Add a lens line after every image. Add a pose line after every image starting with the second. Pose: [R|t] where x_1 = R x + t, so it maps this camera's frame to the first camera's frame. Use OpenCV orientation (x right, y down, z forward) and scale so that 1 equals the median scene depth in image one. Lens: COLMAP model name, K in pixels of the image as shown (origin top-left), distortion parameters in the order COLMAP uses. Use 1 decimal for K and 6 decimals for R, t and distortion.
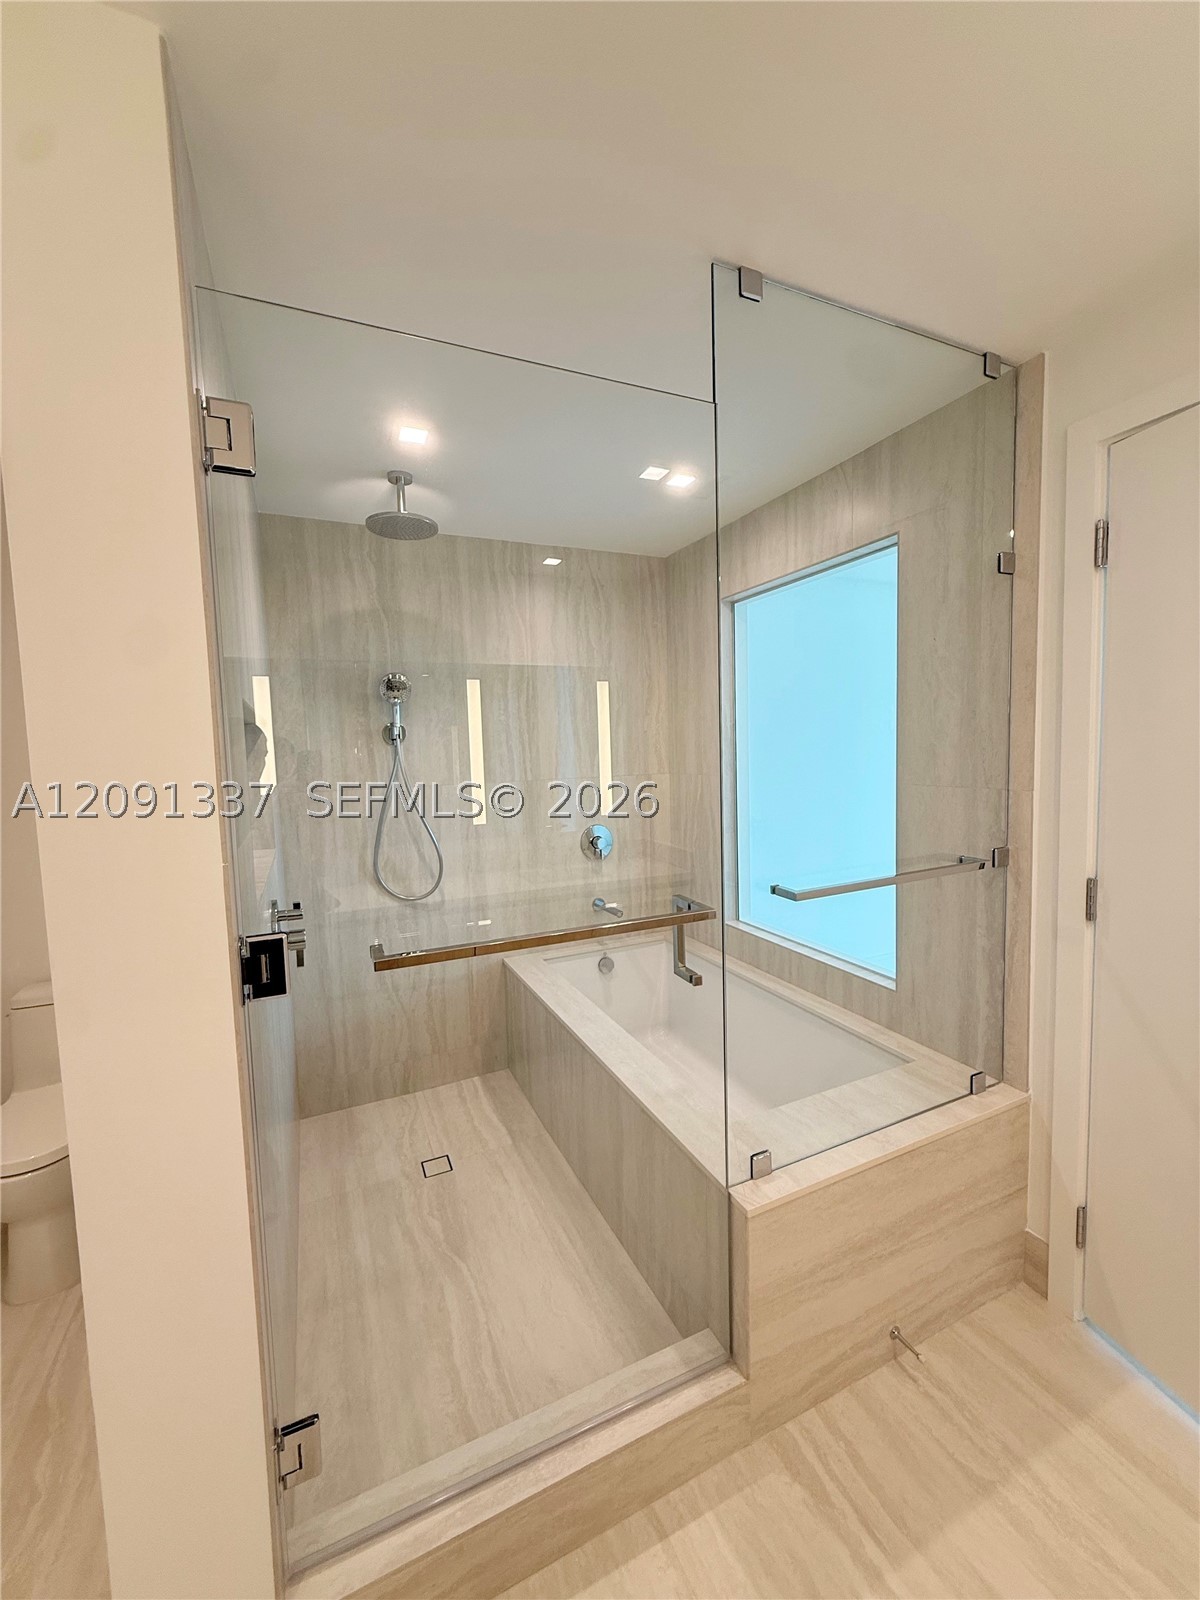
lens RADIAL K [[636.0, 0, 600.8], [0, 636.0, 796.8], [0, 0, 1]] dist [-0.000428, -0.000205]
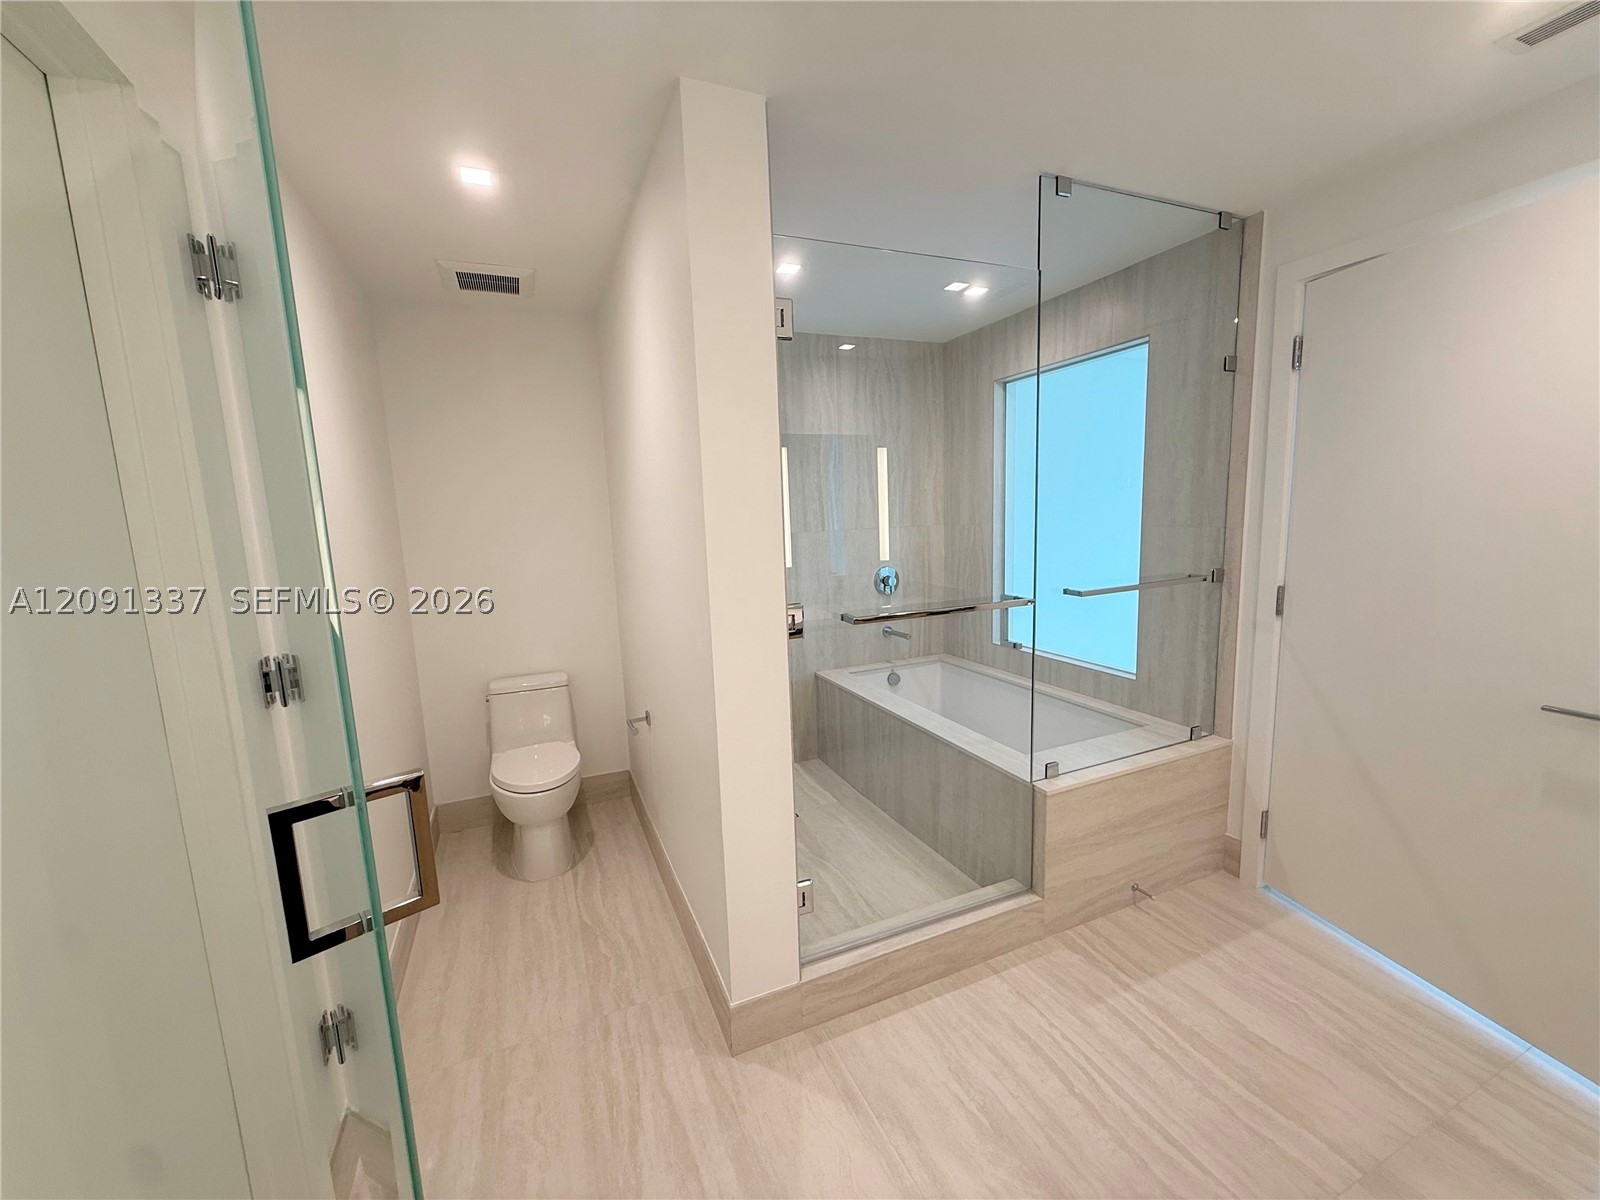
lens RADIAL K [[636.0, 0, 797.2], [0, 636.0, 602.5], [0, 0, 1]] dist [-0.000428, -0.000205]
pose [[0.999608, -0.004558, -0.027638, -0.269127], [0.006414, 0.997703, 0.067439, 0.054672], [0.027267, -0.067590, 0.997341, -0.441250]]
